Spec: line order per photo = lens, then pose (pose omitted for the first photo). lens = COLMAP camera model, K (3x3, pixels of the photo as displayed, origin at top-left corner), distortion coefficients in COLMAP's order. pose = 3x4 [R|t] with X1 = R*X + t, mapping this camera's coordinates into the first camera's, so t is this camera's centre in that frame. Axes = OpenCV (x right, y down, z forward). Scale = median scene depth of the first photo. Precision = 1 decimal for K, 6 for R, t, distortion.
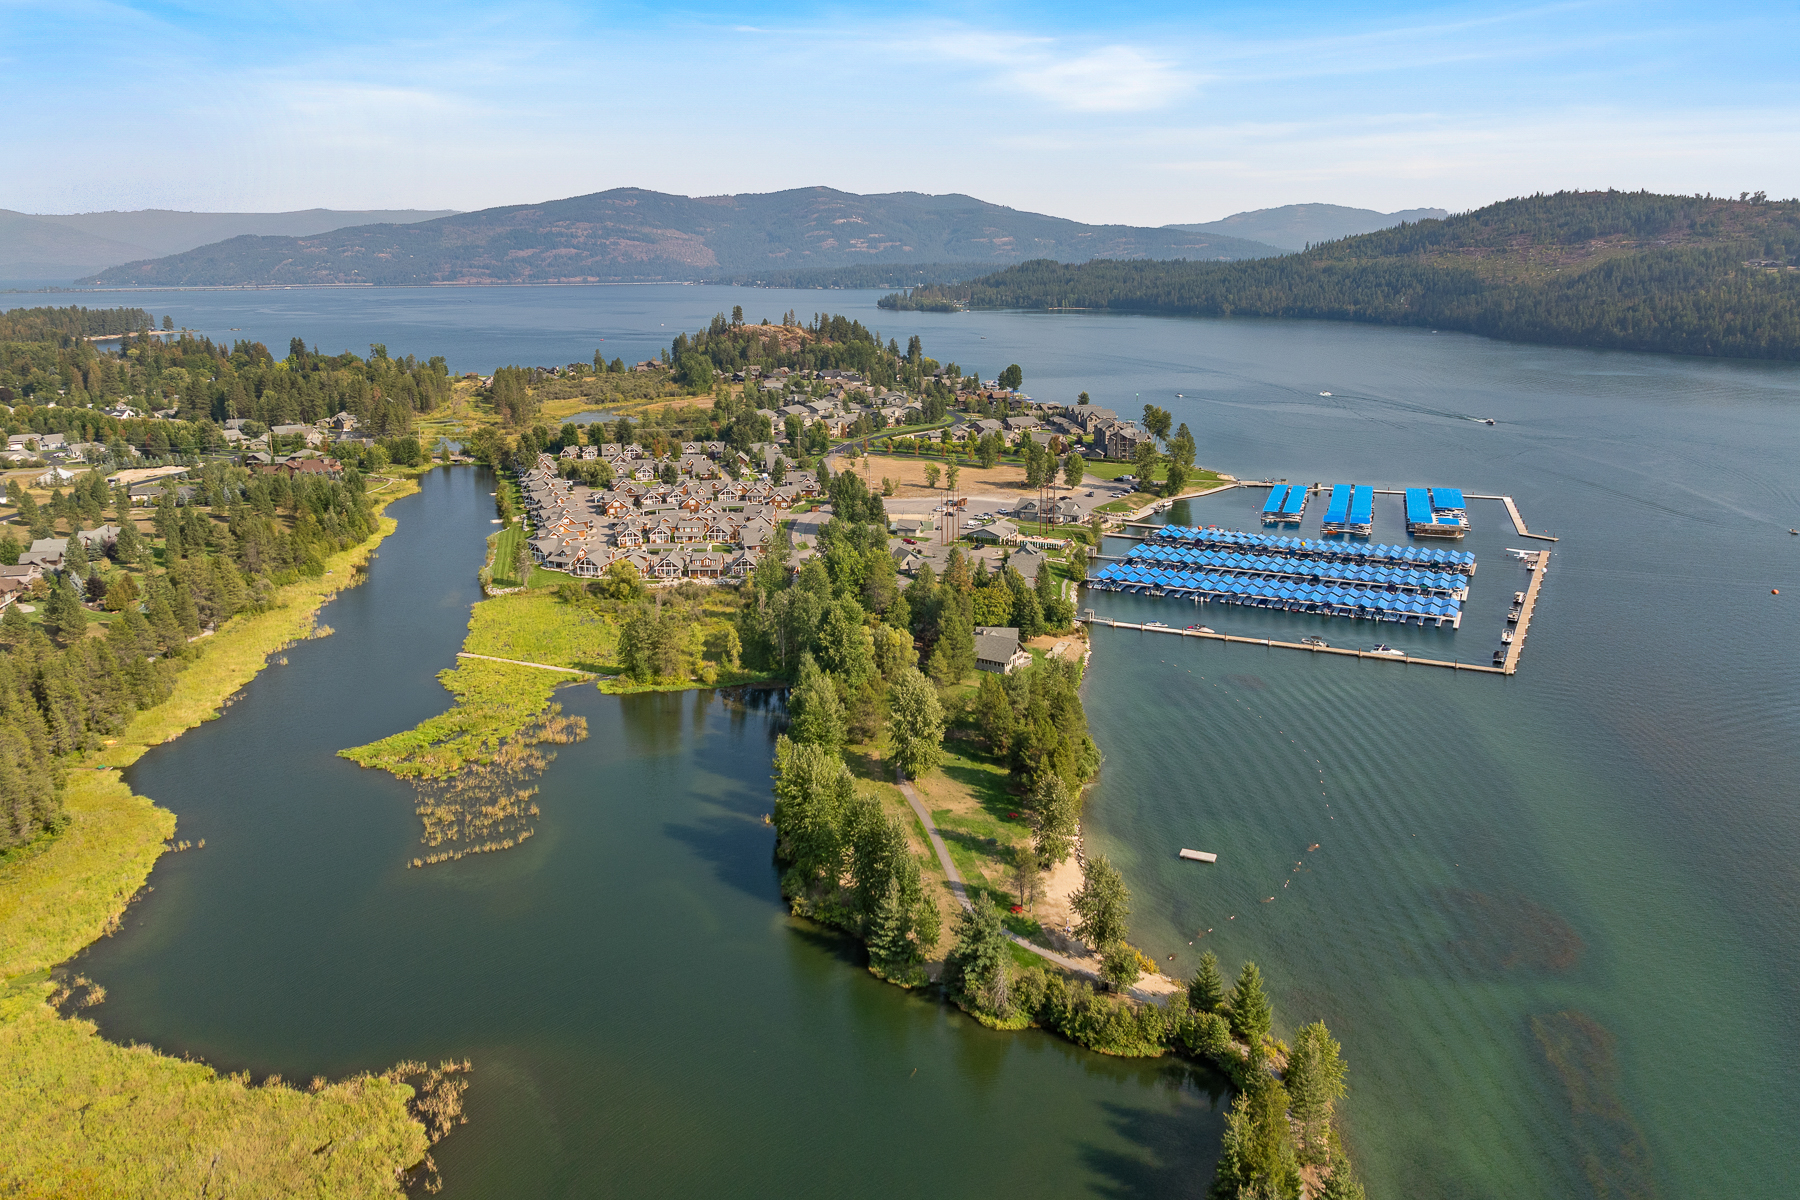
lens RADIAL K [[1285.5, 0, 897.6], [0, 1285.5, 598.1], [0, 0, 1]] dist [-0.034047, 0.017826]
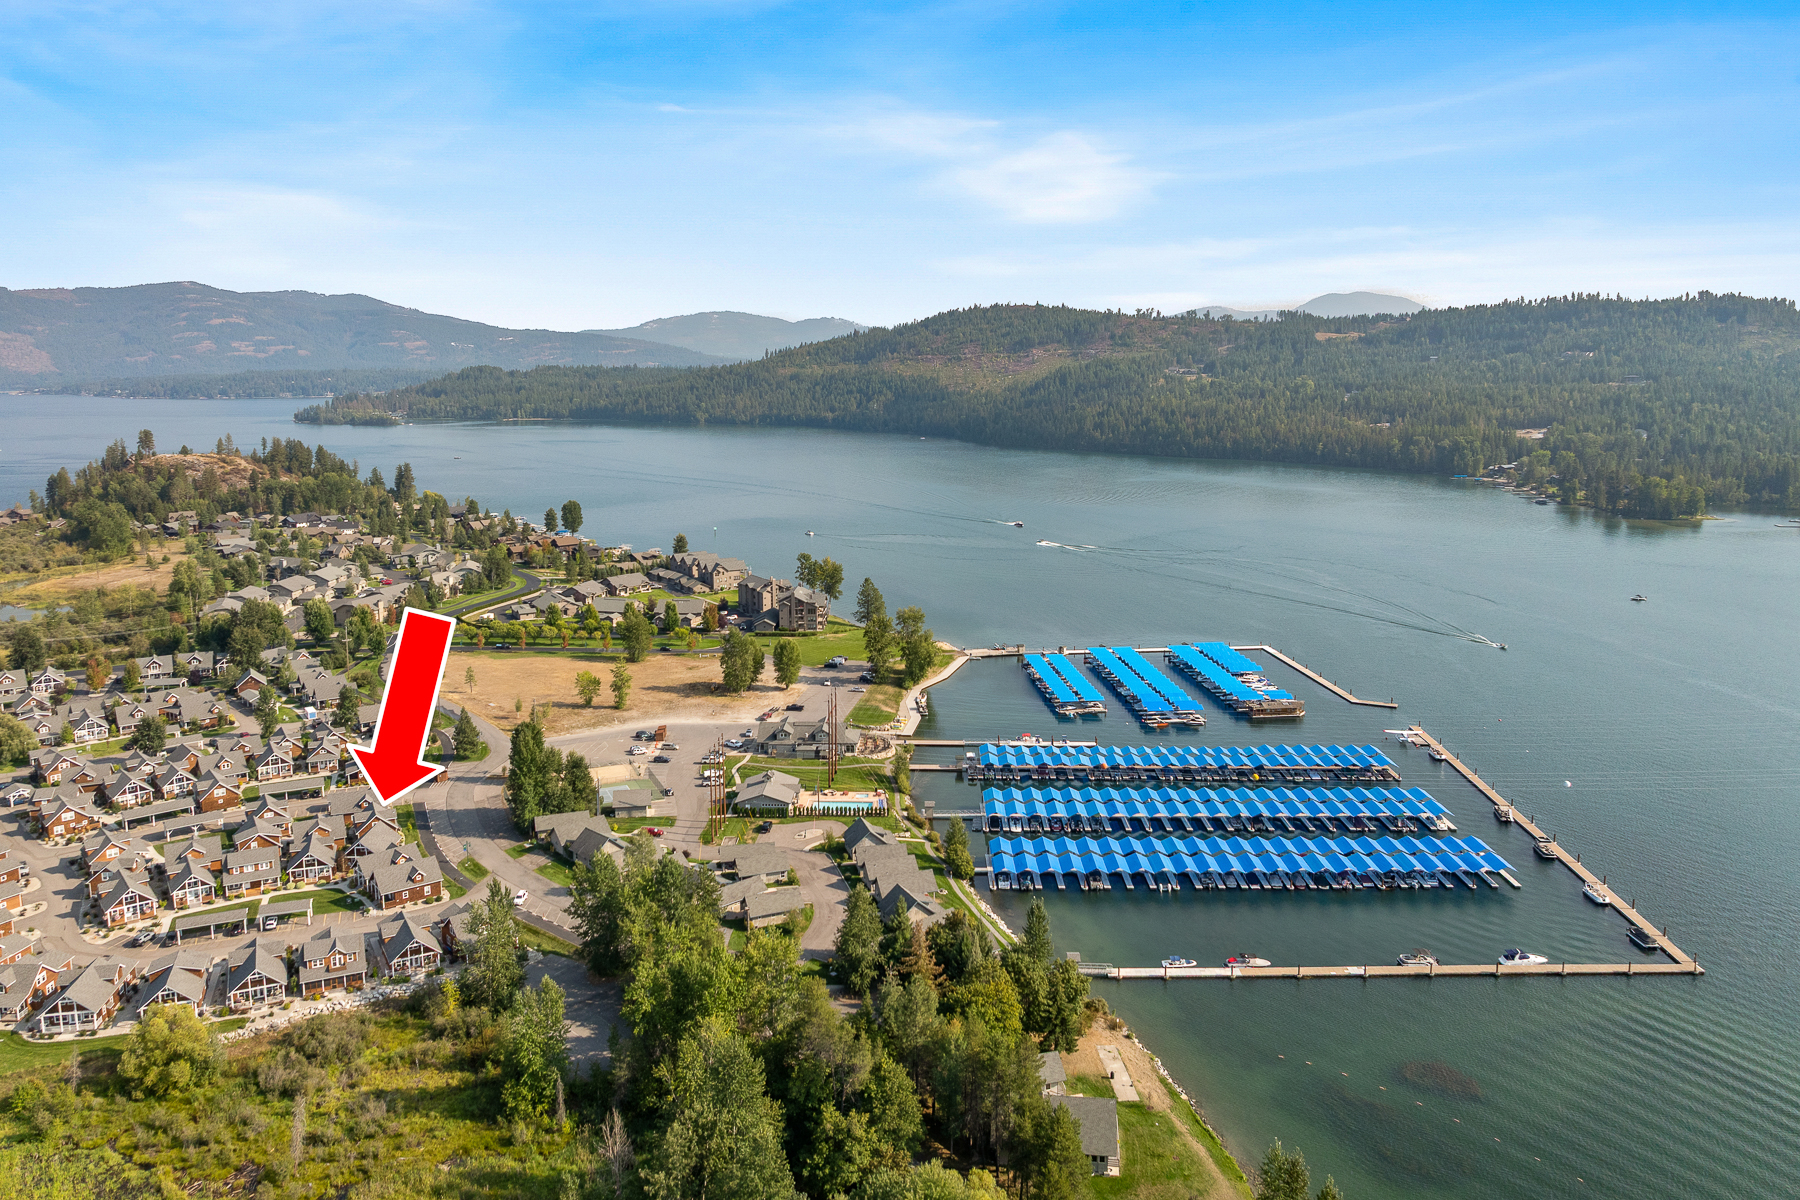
lens RADIAL K [[1285.5, 0, 904.3], [0, 1285.5, 589.2], [0, 0, 1]] dist [-0.034047, 0.017826]
pose [[0.897003, -0.069722, 0.436491, -0.036526], [0.106341, 0.992518, -0.059996, -0.028163], [-0.429043, 0.100234, 0.897706, 0.098975]]
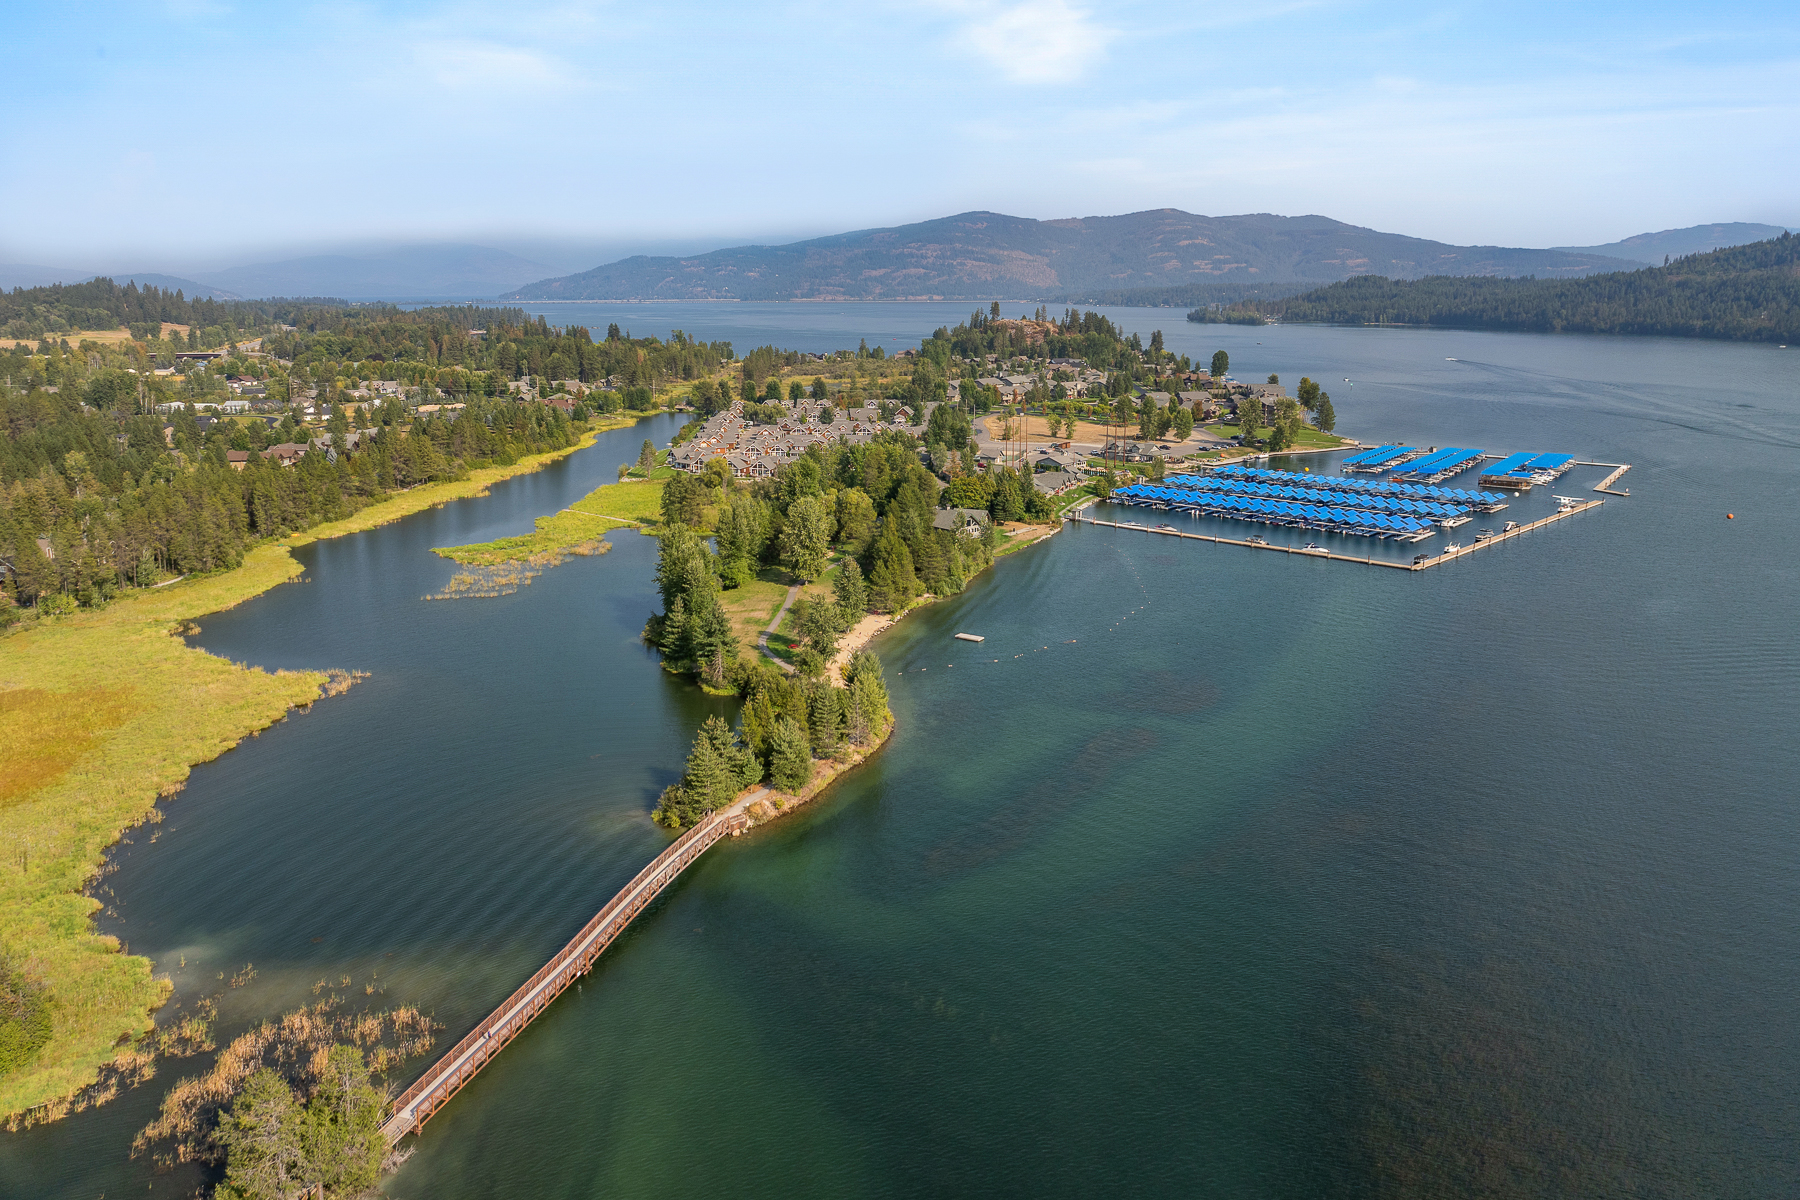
lens RADIAL K [[1285.5, 0, 892.8], [0, 1285.5, 602.6], [0, 0, 1]] dist [-0.034047, 0.017826]
pose [[0.959384, 0.068927, -0.273552, 0.064769], [-0.073972, 0.997227, -0.008160, 0.023617], [0.272231, 0.028064, 0.961823, -0.029158]]
